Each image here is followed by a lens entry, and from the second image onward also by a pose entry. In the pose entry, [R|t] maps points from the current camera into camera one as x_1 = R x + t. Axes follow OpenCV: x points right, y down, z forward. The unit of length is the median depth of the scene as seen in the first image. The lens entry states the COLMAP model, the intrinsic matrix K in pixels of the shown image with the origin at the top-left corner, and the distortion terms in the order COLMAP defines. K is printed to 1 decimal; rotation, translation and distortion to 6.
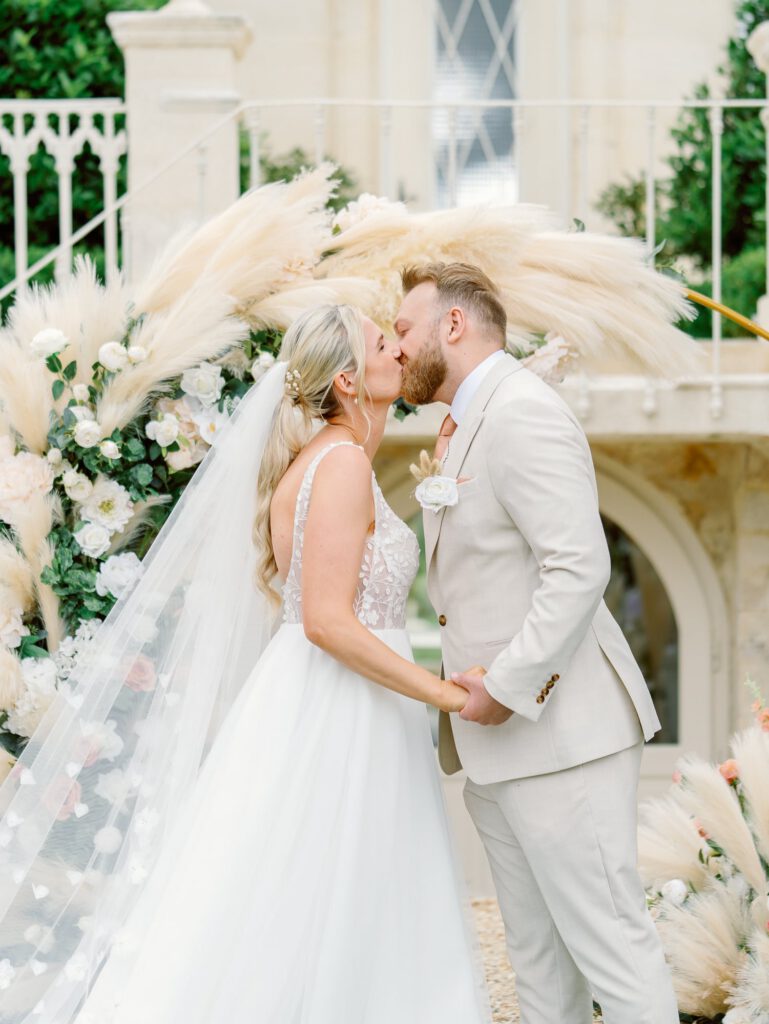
lens RADIAL K [[2689.2, 0, 385.0], [0, 2689.2, 511.8], [0, 0, 1]] dist [0.127531, 0.000000]
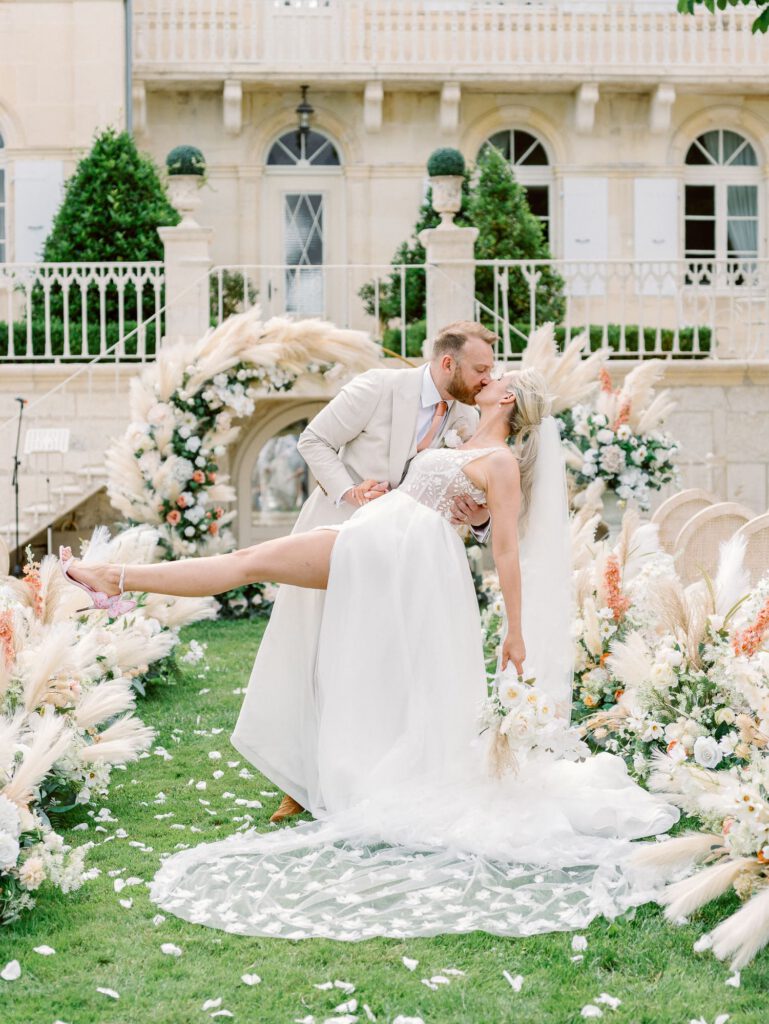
lens RADIAL K [[1647.9, 0, 384.0], [0, 1647.9, 511.1], [0, 0, 1]] dist [-0.230243, 0.000000]
pose [[0.996186, -0.004916, 0.087113, -0.027334], [0.001467, 0.999214, 0.039608, 0.015538], [-0.087239, -0.039329, 0.995411, -0.502470]]
